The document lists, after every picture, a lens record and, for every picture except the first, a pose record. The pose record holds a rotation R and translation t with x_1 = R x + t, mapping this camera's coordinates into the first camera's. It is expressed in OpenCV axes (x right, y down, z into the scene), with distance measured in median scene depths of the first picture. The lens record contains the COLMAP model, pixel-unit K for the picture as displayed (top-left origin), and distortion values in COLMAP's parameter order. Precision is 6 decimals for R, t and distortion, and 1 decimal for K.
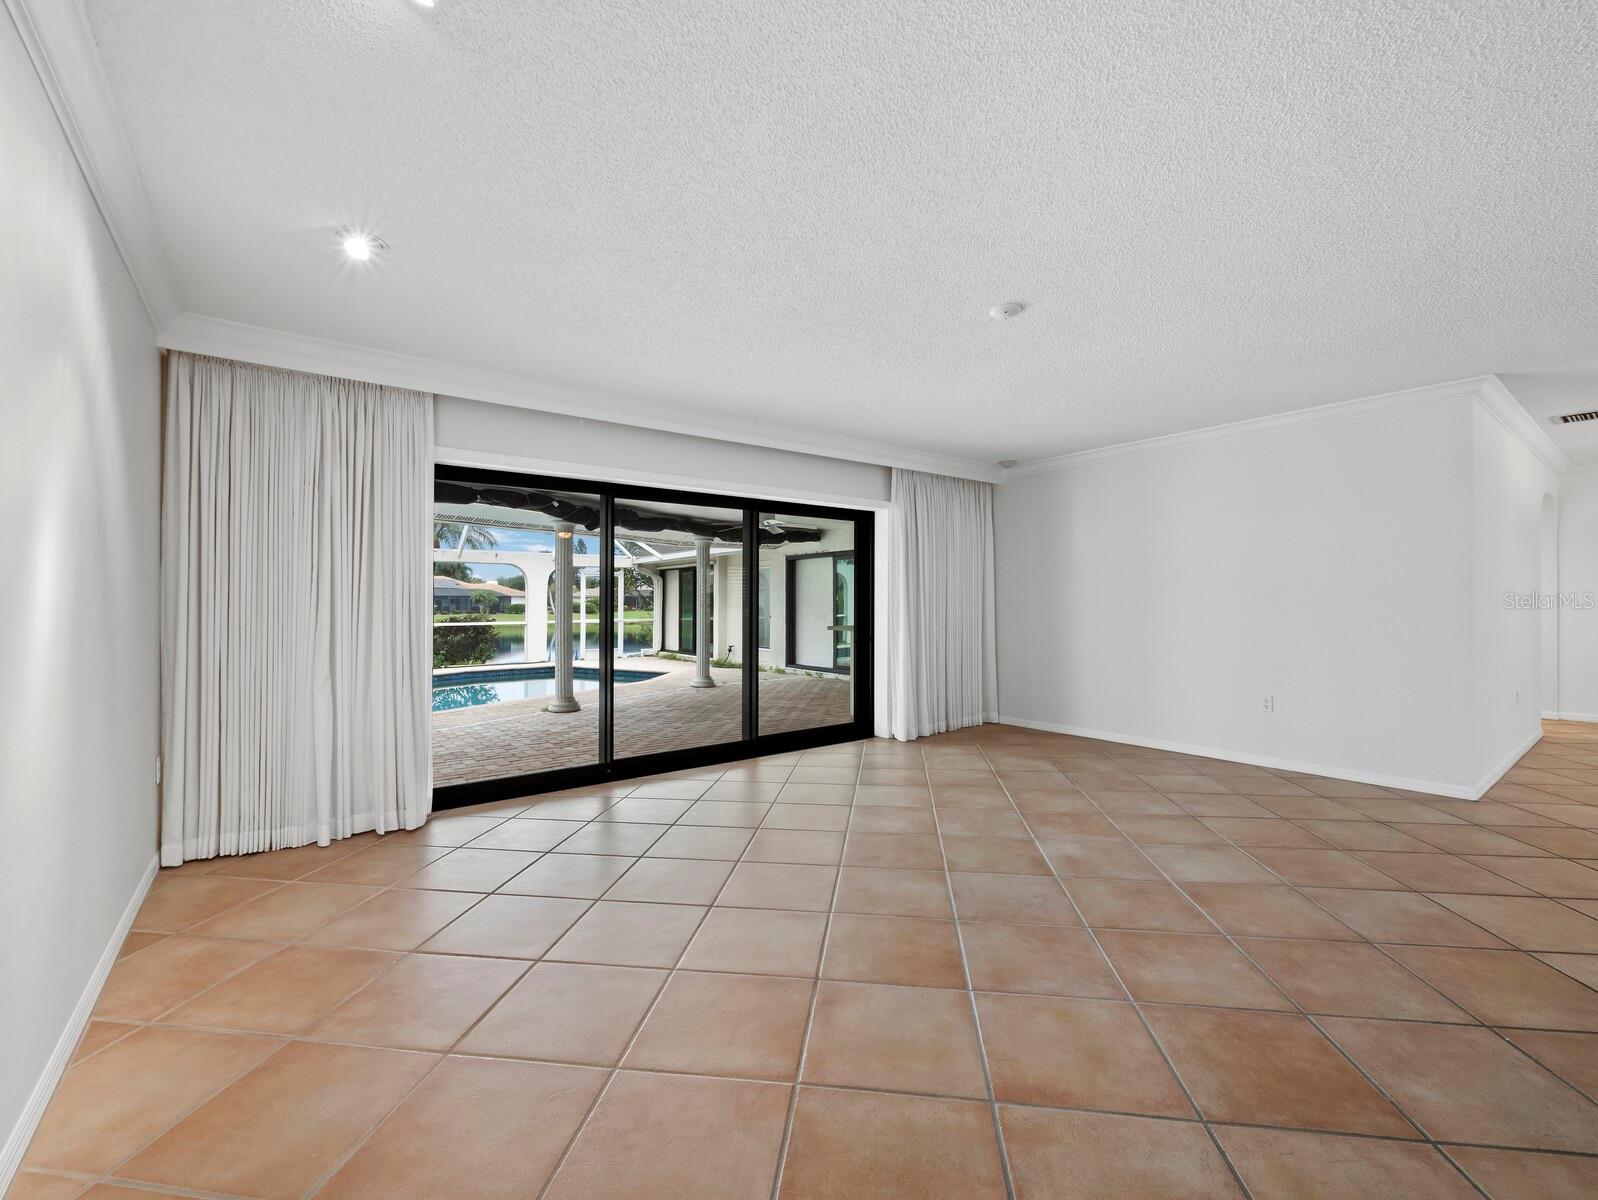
lens RADIAL K [[671.5, 0, 799.9], [0, 671.5, 593.6], [0, 0, 1]] dist [-0.003505, 0.000747]
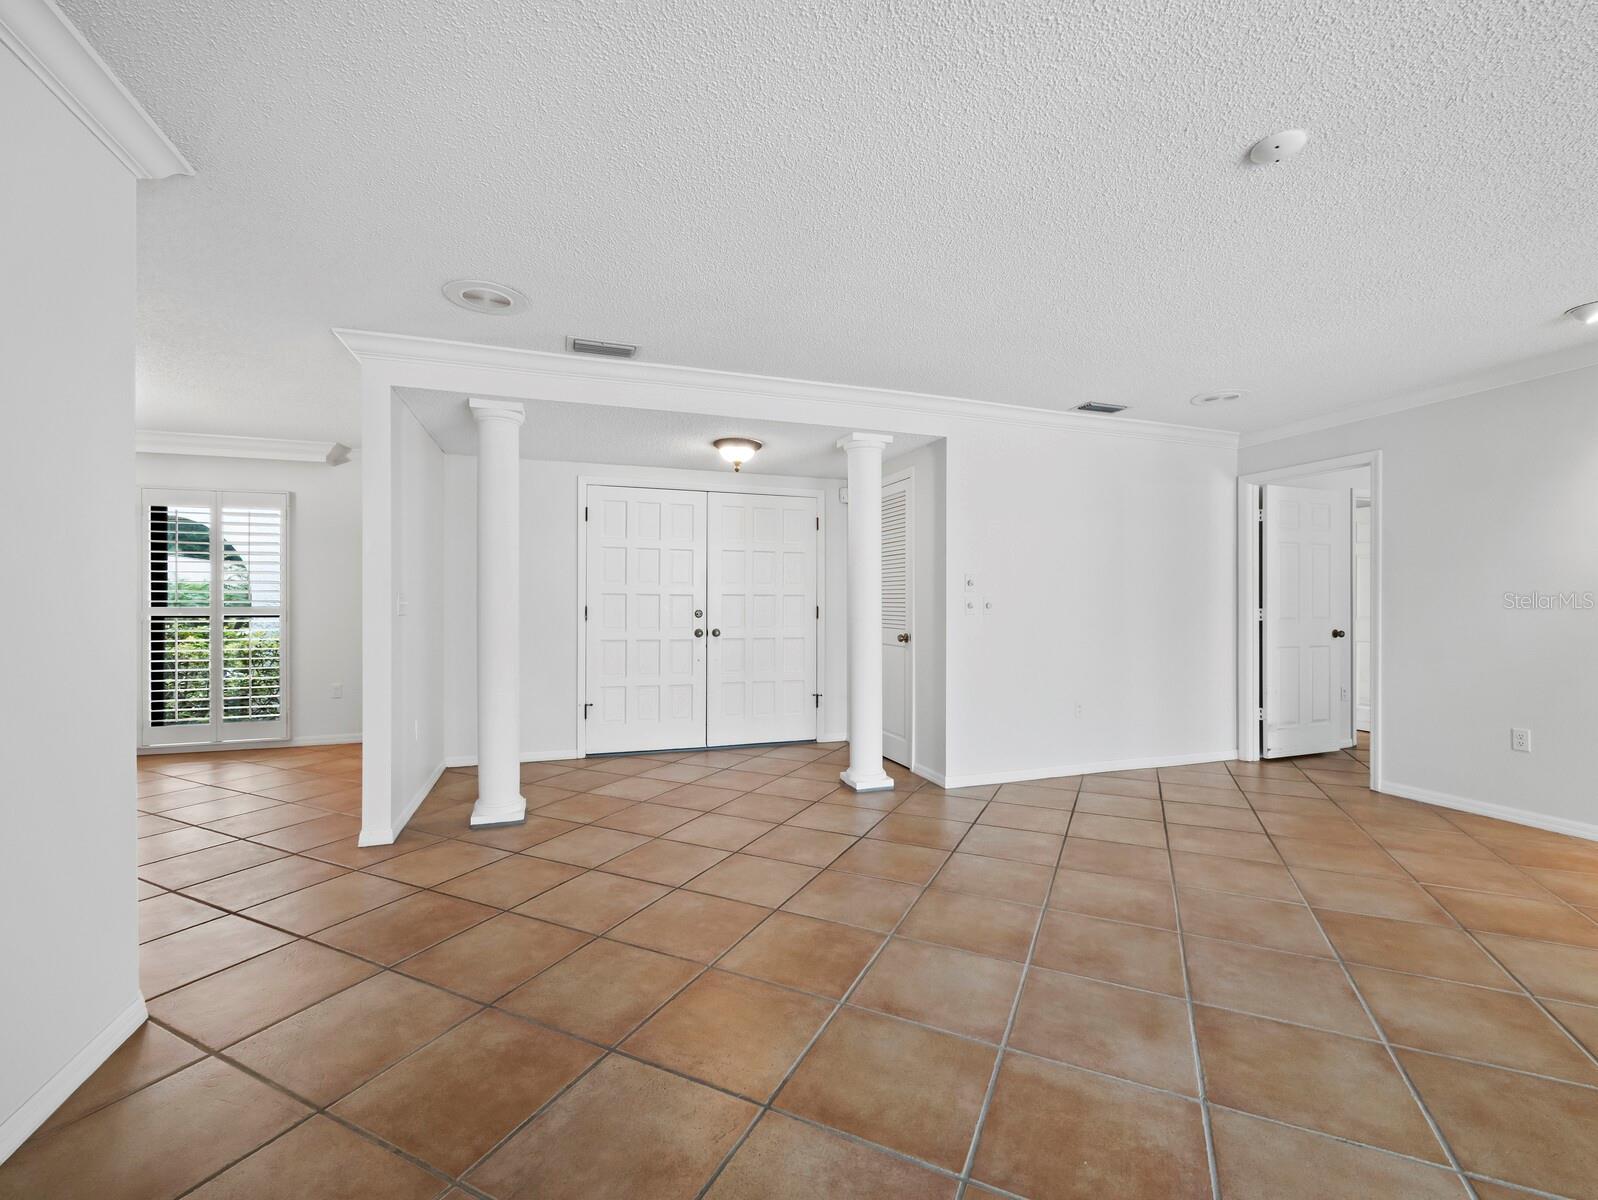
lens RADIAL K [[665.4, 0, 799.0], [0, 665.4, 600.0], [0, 0, 1]] dist [0.000104, 0.000640]
pose [[-0.945347, 0.001396, 0.326063, 0.536644], [0.000695, 0.999997, -0.002266, 0.001289], [-0.326065, -0.001915, -0.945345, 1.781258]]
